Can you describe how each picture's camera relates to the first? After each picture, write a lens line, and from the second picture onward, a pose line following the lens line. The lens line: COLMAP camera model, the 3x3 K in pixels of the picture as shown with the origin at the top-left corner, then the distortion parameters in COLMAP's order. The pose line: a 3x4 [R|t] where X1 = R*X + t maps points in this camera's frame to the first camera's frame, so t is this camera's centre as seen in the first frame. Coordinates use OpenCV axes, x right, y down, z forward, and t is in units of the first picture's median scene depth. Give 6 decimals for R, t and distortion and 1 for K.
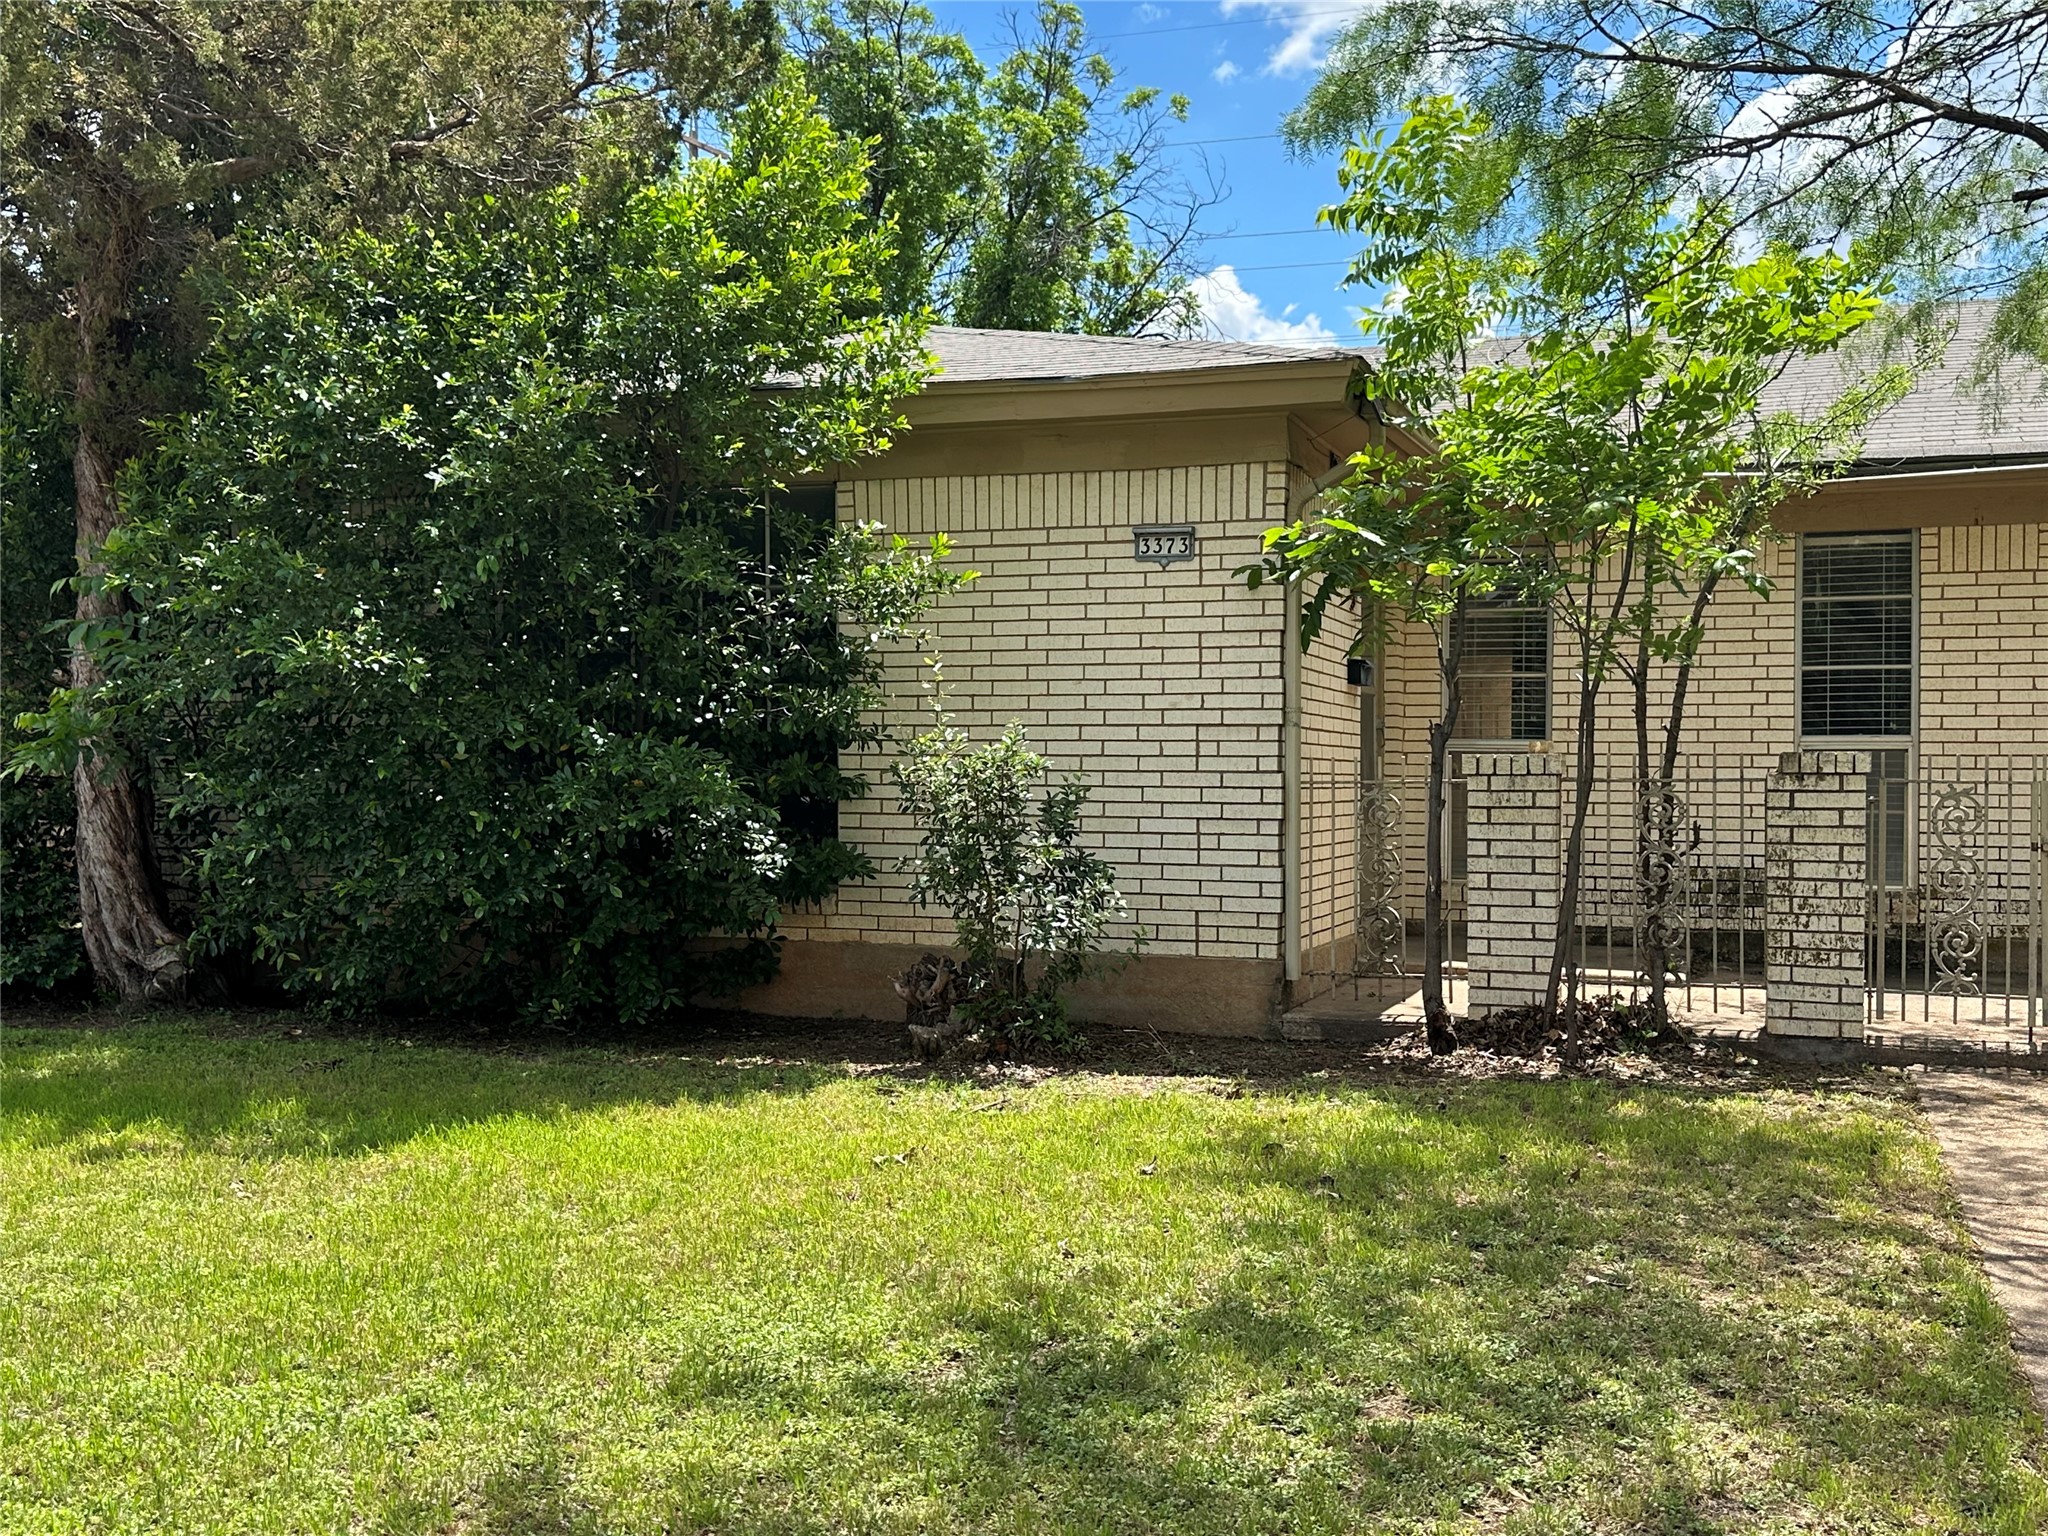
lens RADIAL K [[2075.7, 0, 1021.8], [0, 2075.7, 767.5], [0, 0, 1]] dist [0.029849, 0.000000]
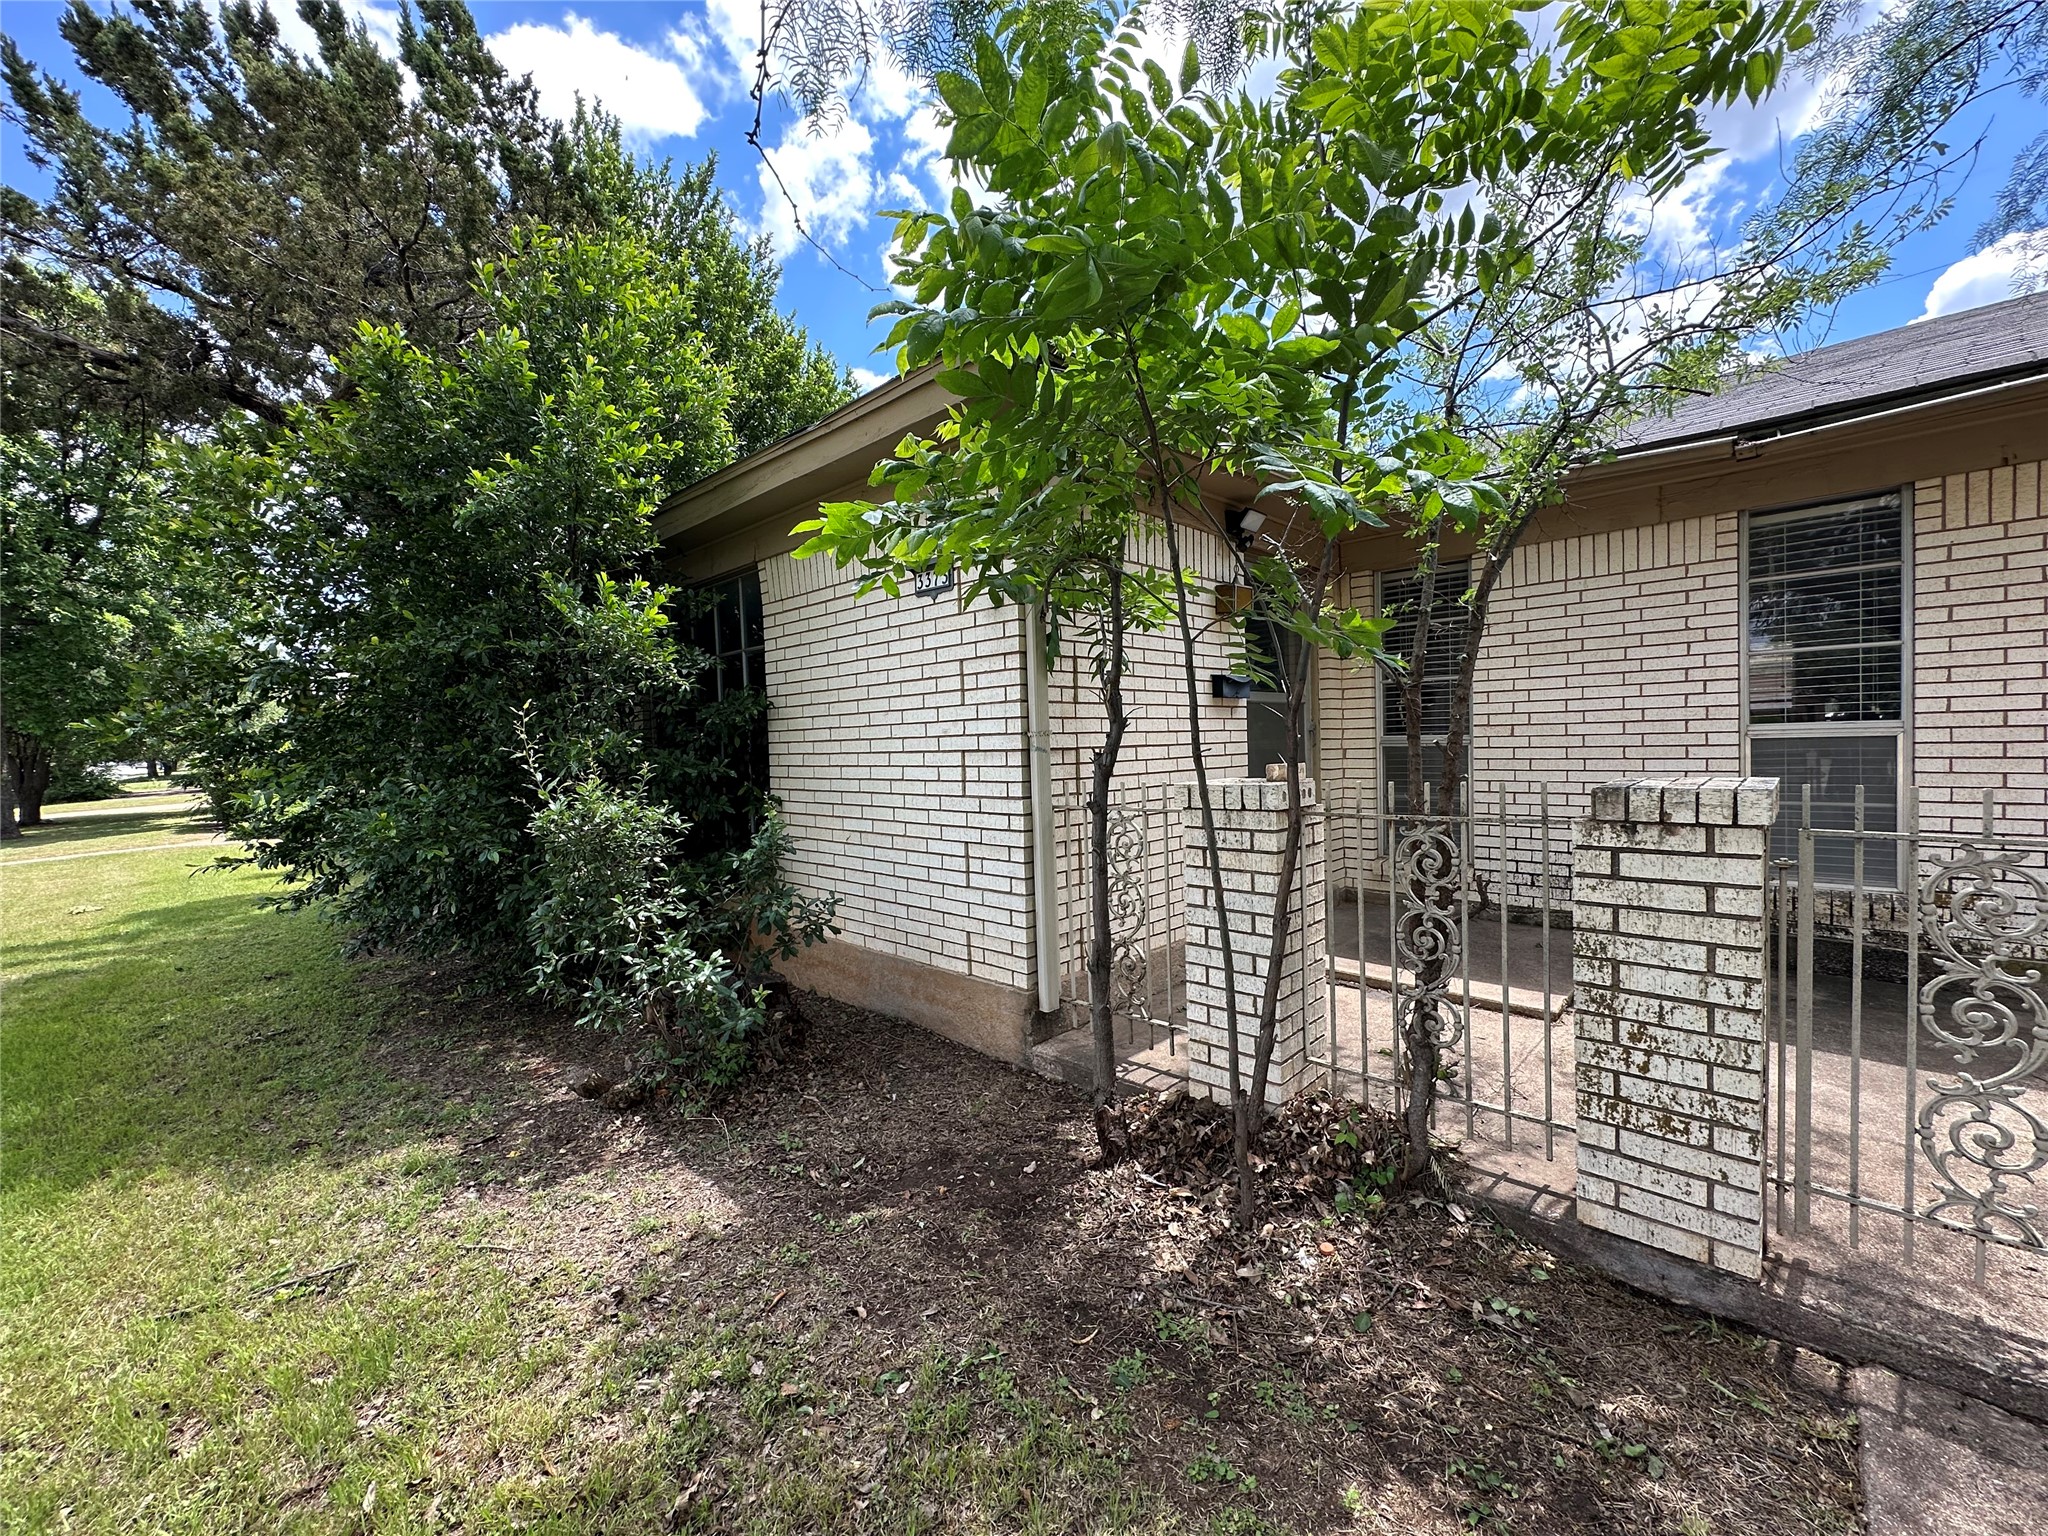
lens RADIAL K [[831.0, 0, 1029.6], [0, 831.0, 768.7], [0, 0, 1]] dist [-0.000777, 0.000914]
pose [[0.911974, -0.018760, -0.409818, 0.286778], [0.035791, 0.998783, 0.033926, -0.024844], [0.408683, -0.045607, 0.911536, 0.647510]]
